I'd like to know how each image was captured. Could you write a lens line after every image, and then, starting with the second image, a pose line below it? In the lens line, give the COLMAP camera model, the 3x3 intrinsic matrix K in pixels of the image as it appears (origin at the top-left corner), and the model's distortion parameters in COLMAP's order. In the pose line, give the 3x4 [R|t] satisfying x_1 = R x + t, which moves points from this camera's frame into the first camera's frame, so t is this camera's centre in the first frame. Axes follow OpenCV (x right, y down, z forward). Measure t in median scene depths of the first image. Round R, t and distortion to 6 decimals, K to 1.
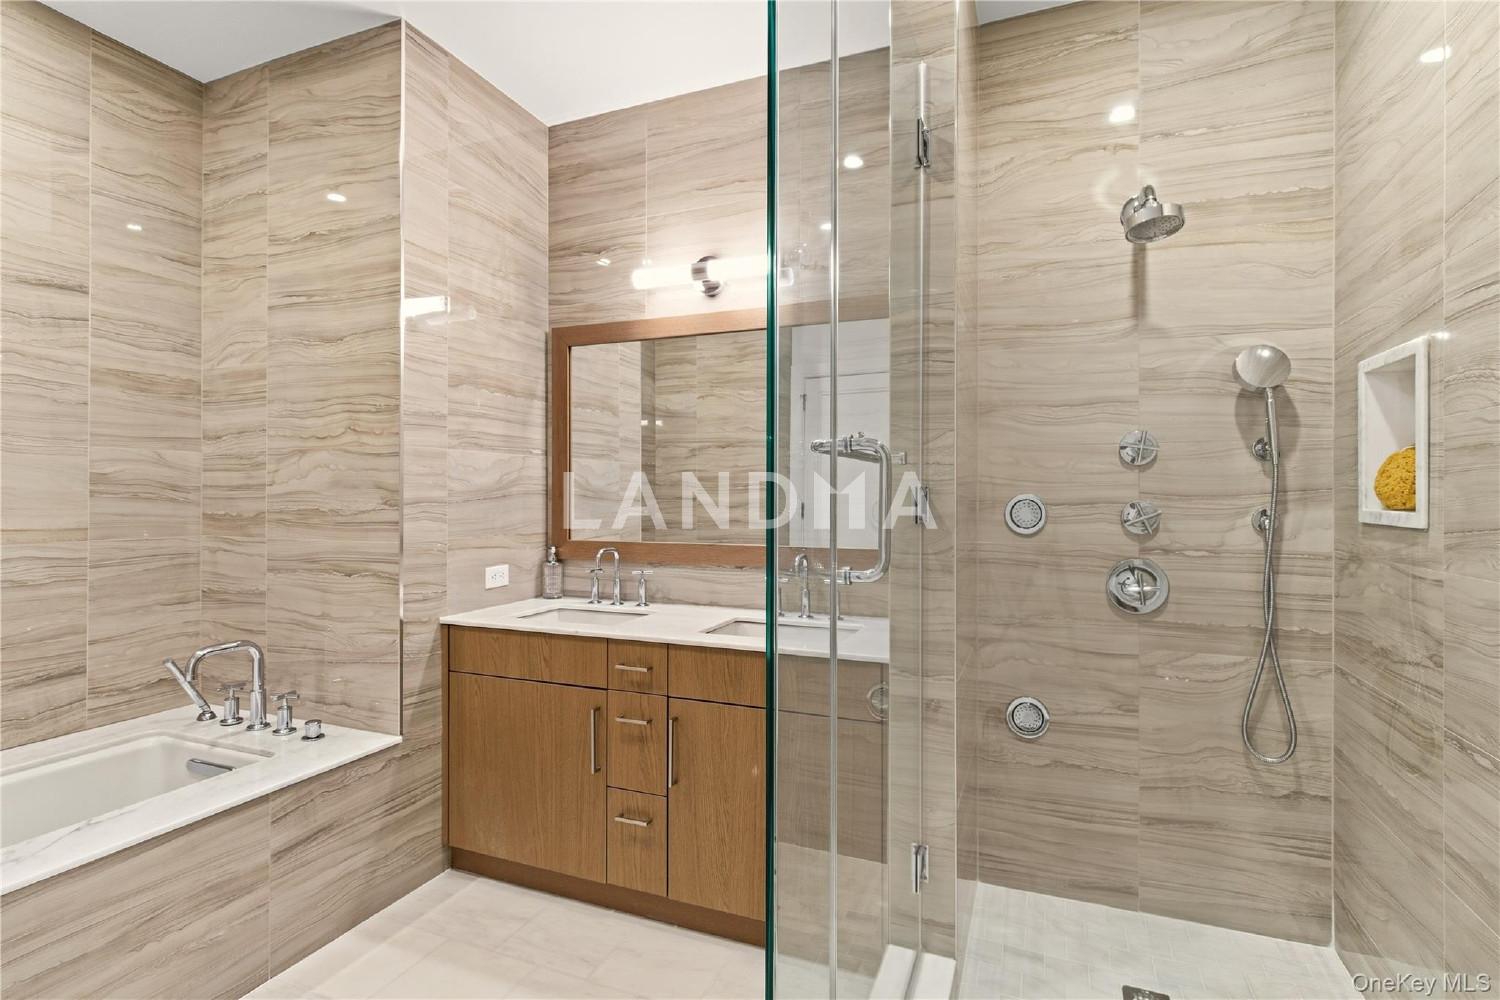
lens RADIAL K [[737.1, 0, 744.3], [0, 737.1, 495.0], [0, 0, 1]] dist [0.003059, -0.000376]
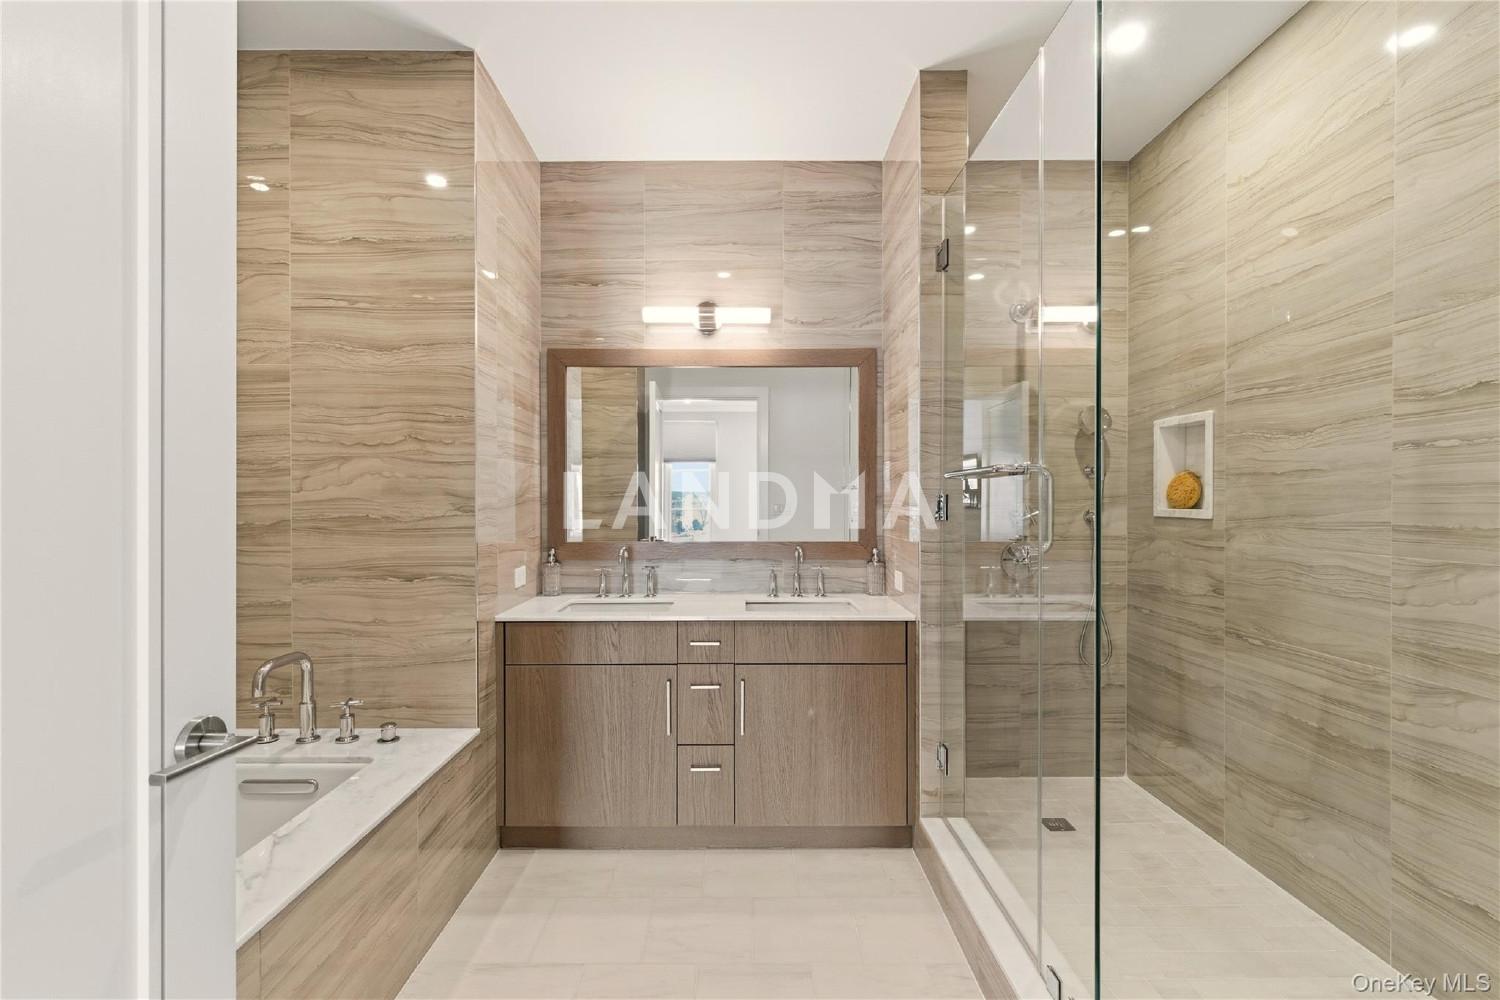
lens RADIAL K [[676.4, 0, 743.1], [0, 676.4, 505.4], [0, 0, 1]] dist [0.002984, -0.000468]
pose [[0.922472, -0.005336, 0.386027, -0.474882], [0.002234, 0.999962, 0.008484, -0.002060], [-0.386058, -0.006964, 0.922448, -0.046660]]
